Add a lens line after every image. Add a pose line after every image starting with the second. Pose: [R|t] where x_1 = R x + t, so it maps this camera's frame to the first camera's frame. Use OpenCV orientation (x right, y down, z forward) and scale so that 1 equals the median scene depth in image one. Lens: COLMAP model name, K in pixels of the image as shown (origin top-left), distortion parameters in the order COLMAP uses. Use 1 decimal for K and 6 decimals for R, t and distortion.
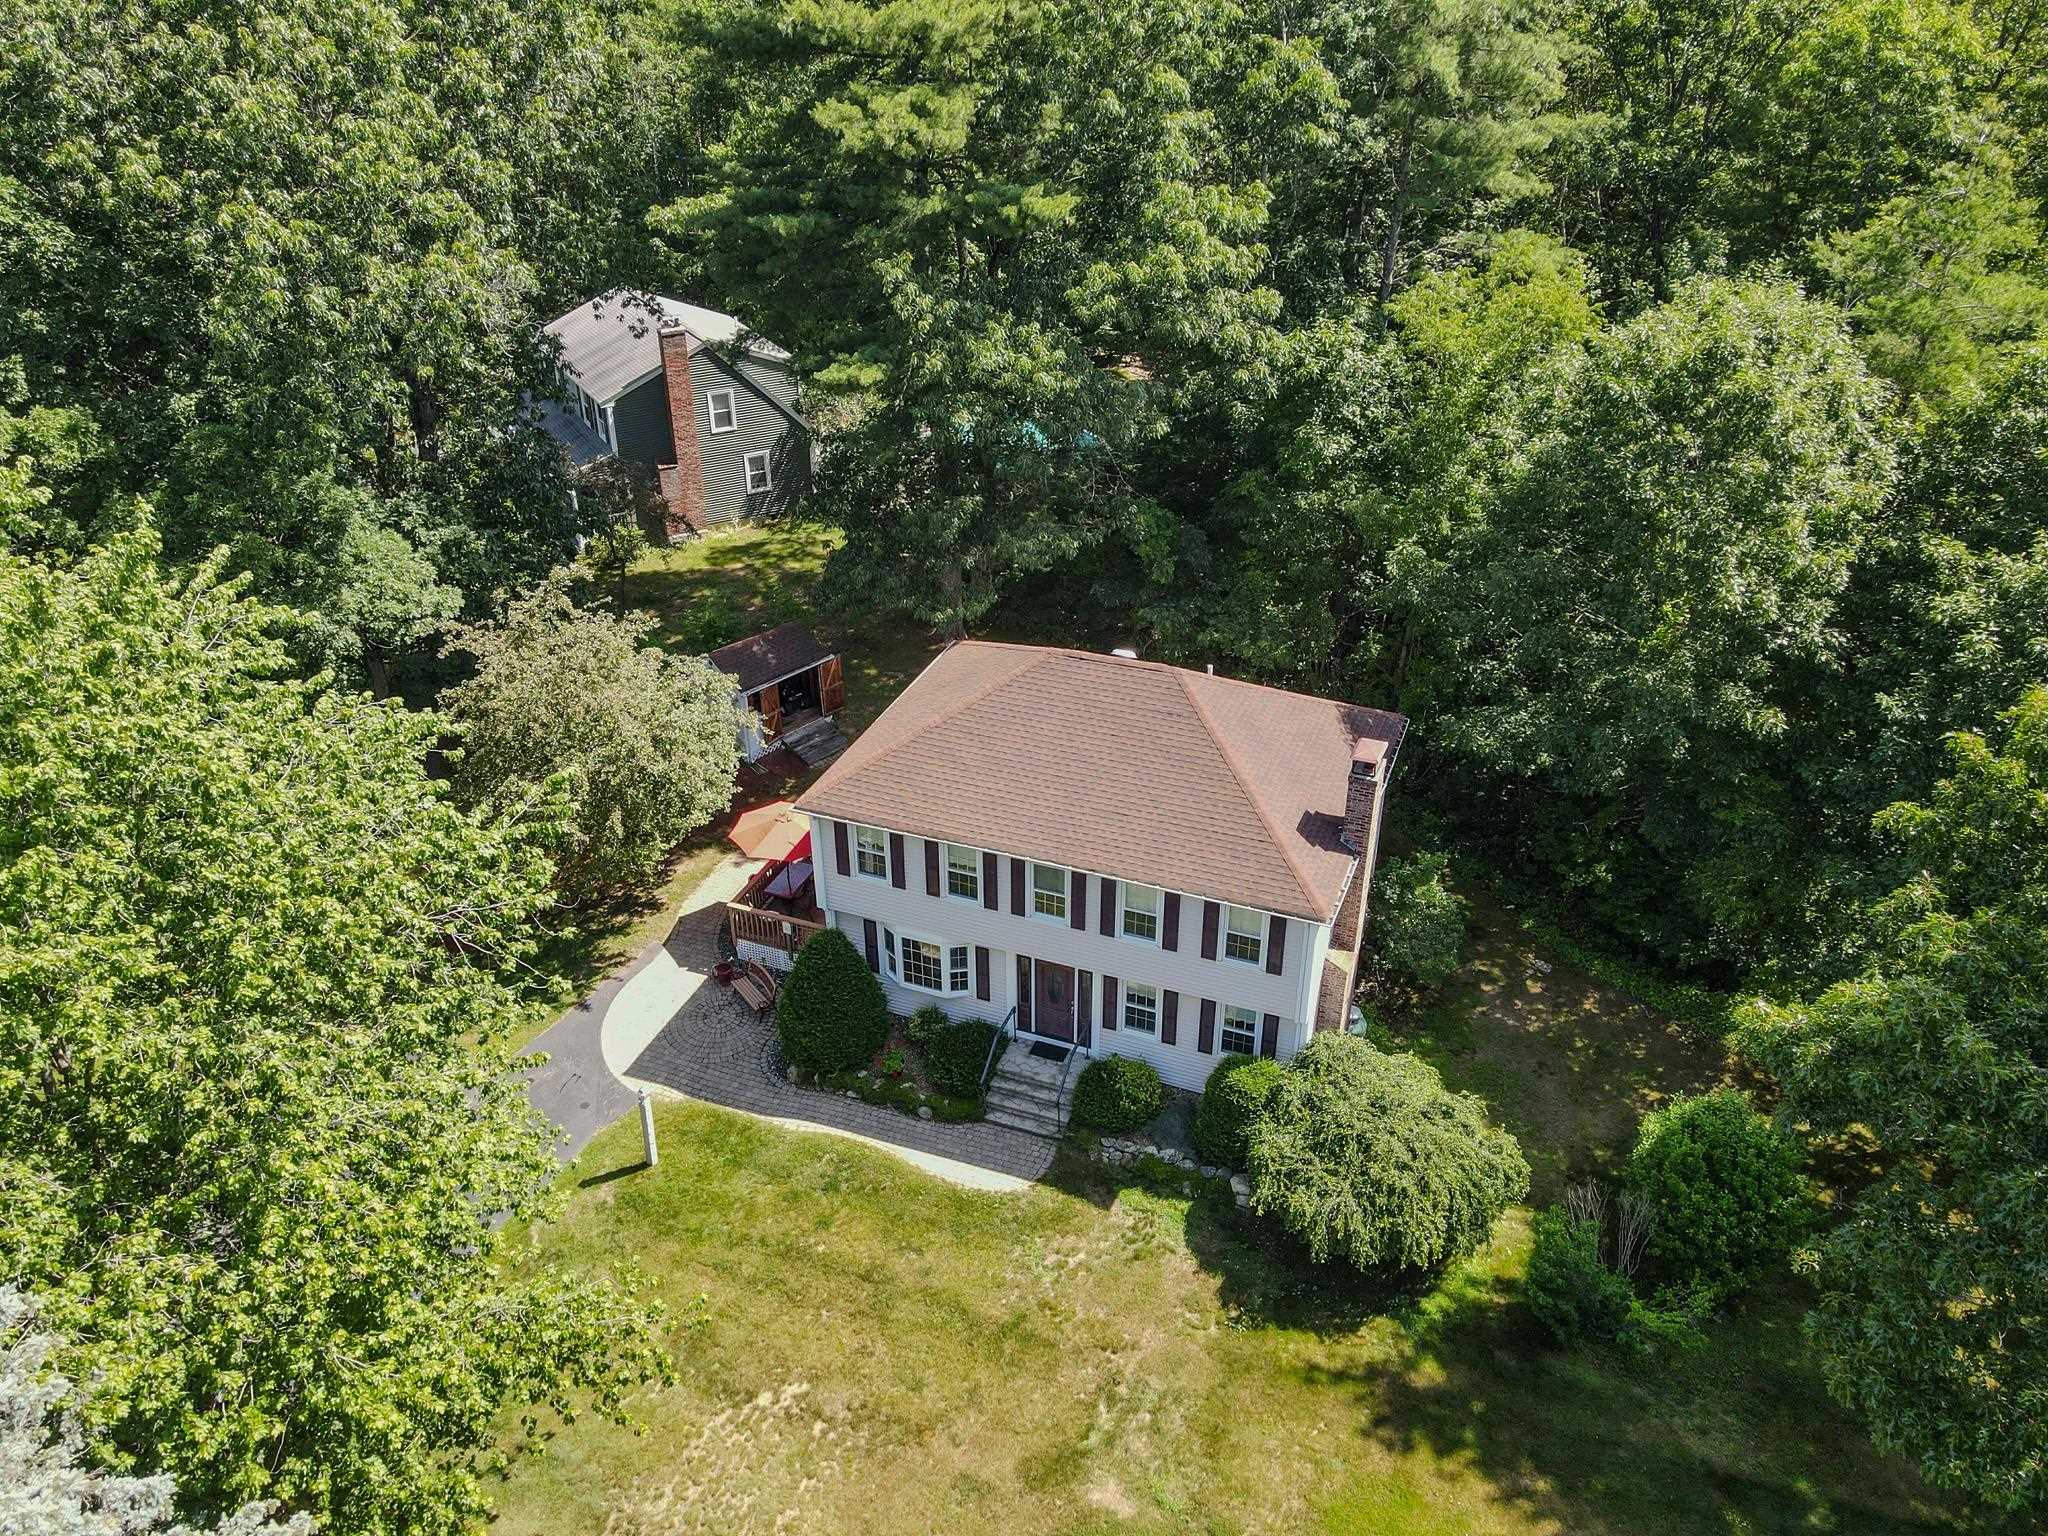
lens RADIAL K [[1506.2, 0, 1022.4], [0, 1506.2, 772.5], [0, 0, 1]] dist [0.004982, 0.003357]
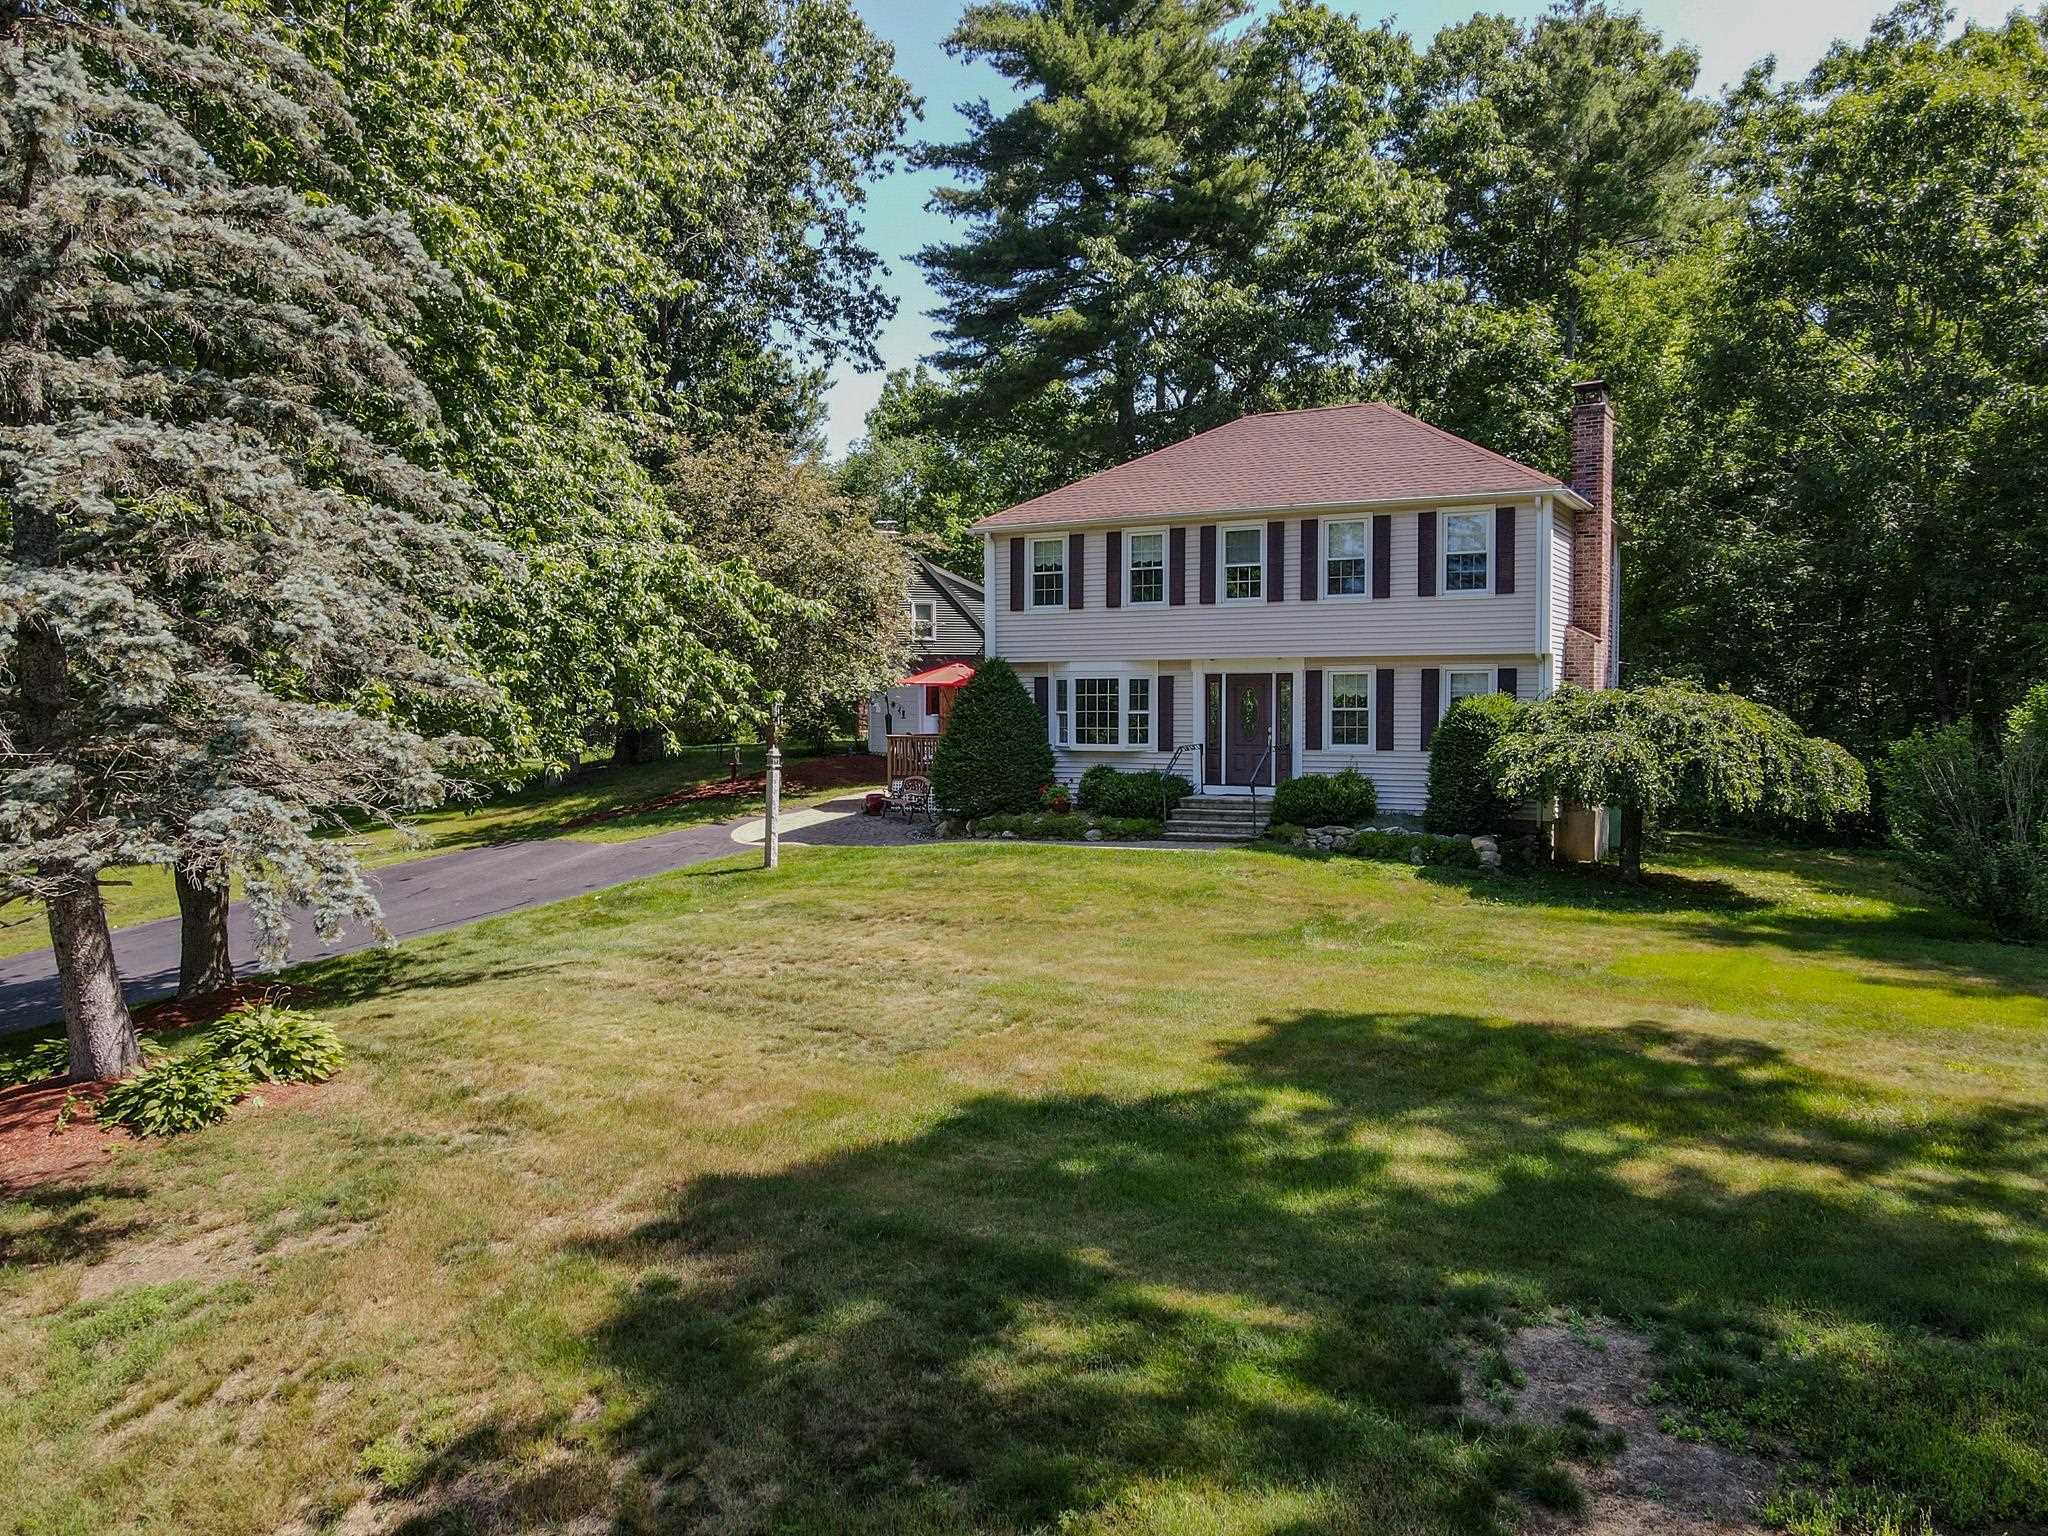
lens RADIAL K [[1506.2, 0, 1028.2], [0, 1506.2, 773.5], [0, 0, 1]] dist [0.004982, 0.003357]
pose [[0.992629, 0.009491, -0.120818, 0.000576], [-0.064291, 0.886325, -0.458579, 0.587583], [0.102732, 0.462967, 0.880402, 0.239527]]
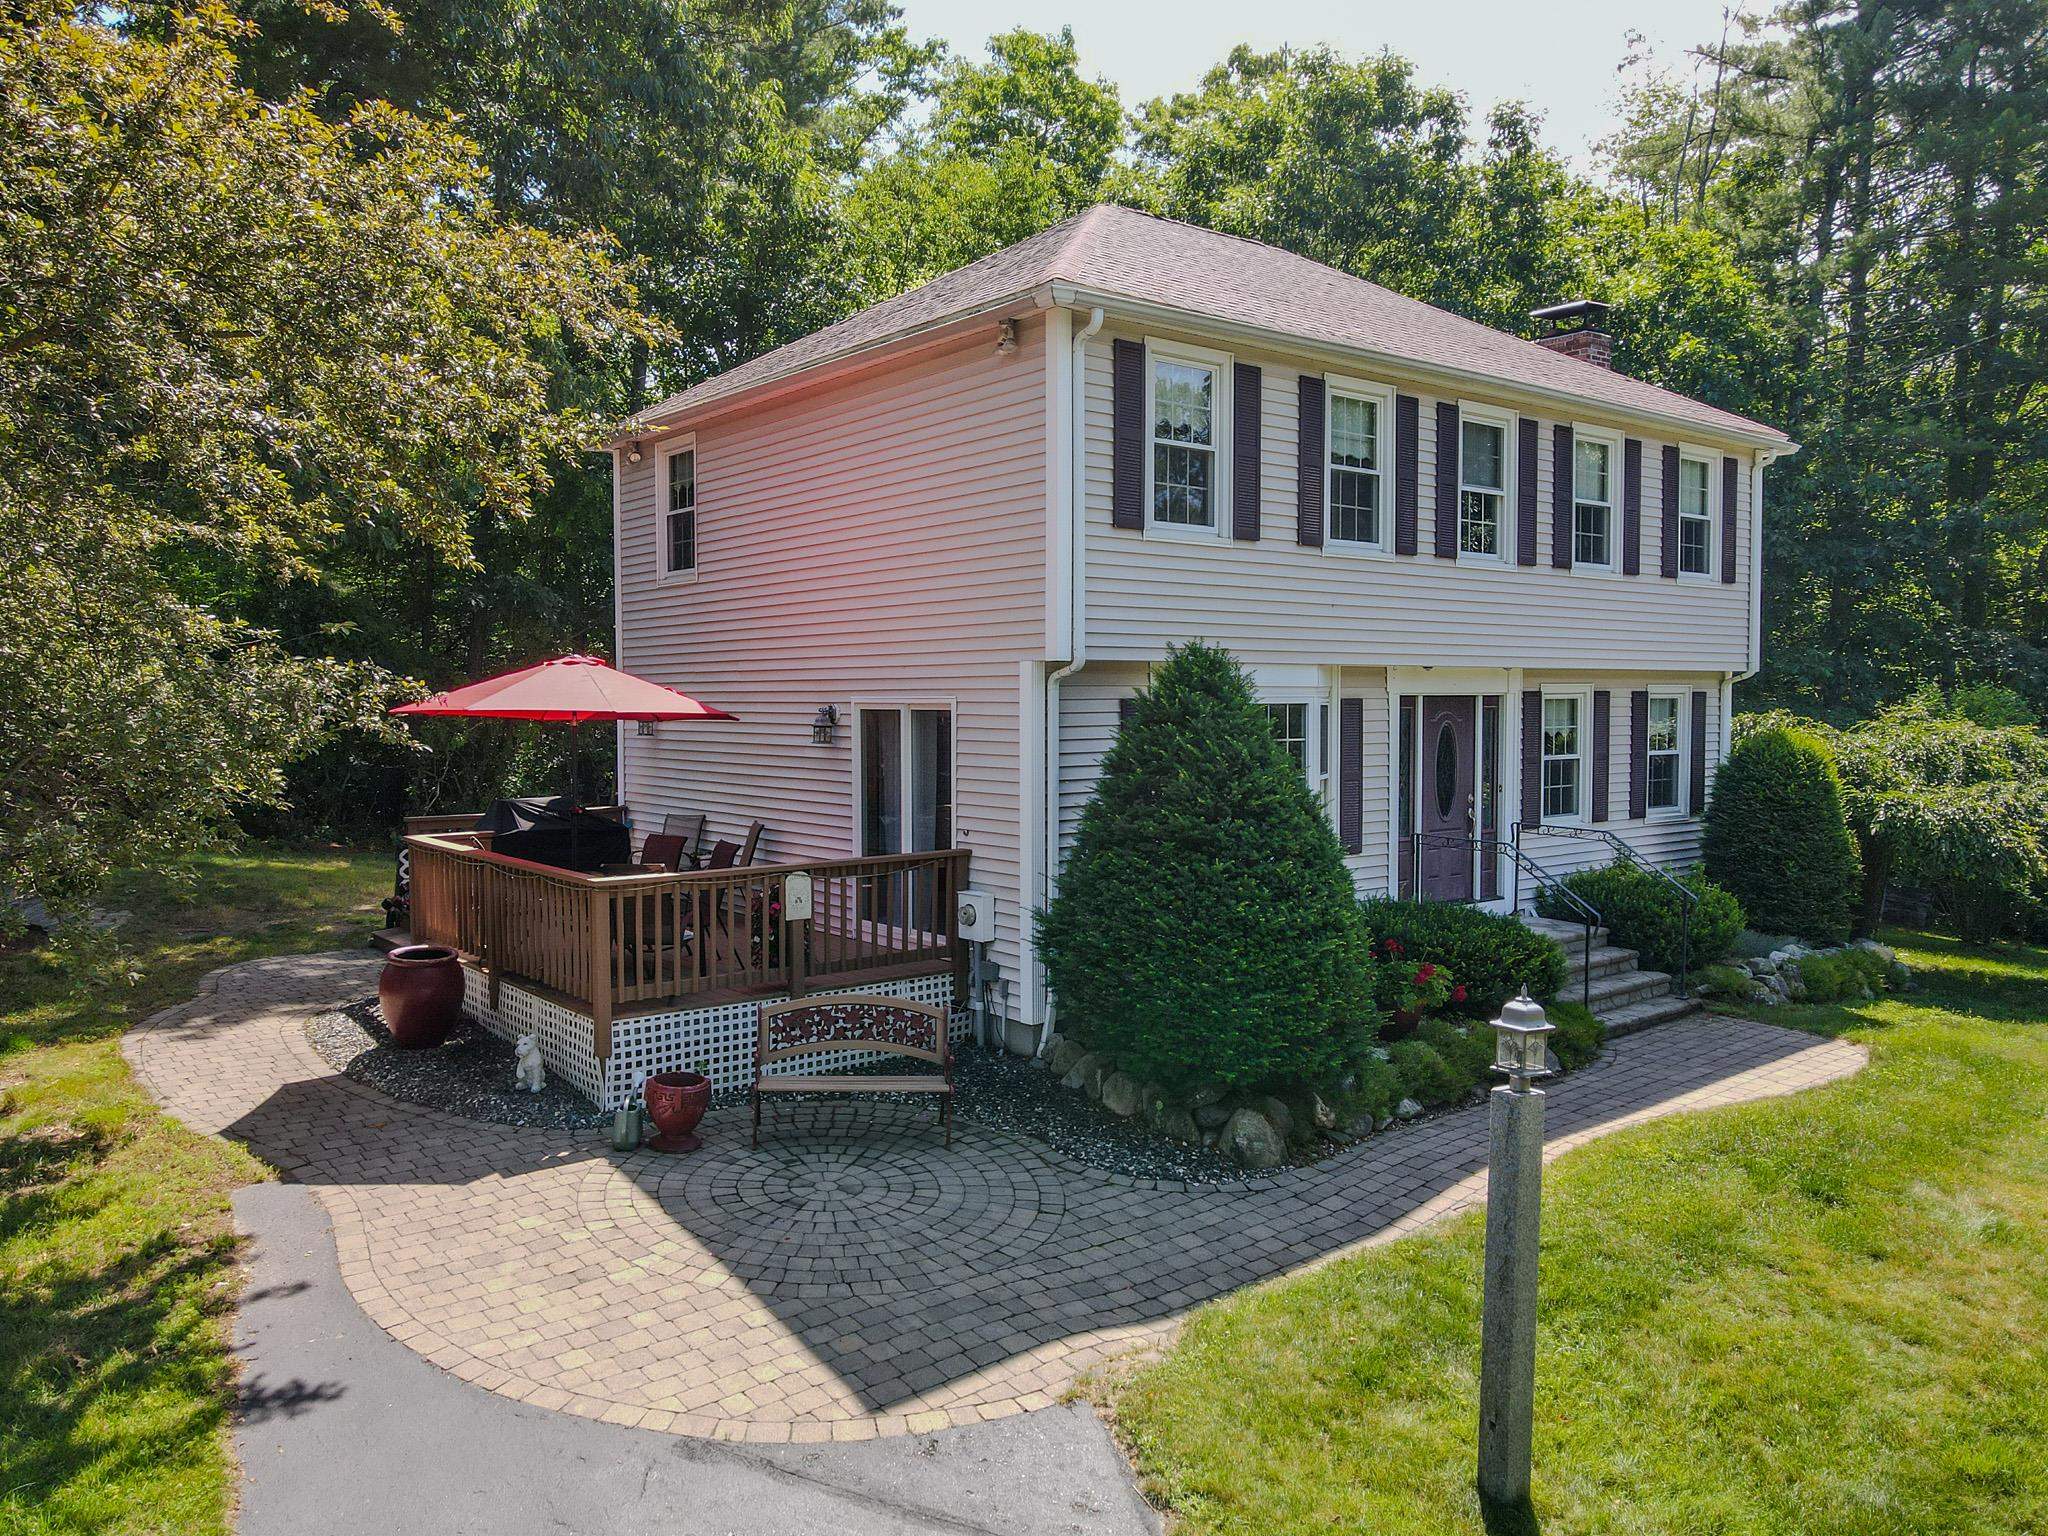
lens RADIAL K [[1506.2, 0, 1016.7], [0, 1506.2, 754.5], [0, 0, 1]] dist [0.004982, 0.003357]
pose [[0.505877, -0.030563, 0.862064, -0.449733], [0.425692, 0.878048, -0.218675, 0.186008], [-0.750250, 0.477596, 0.457194, 0.894685]]
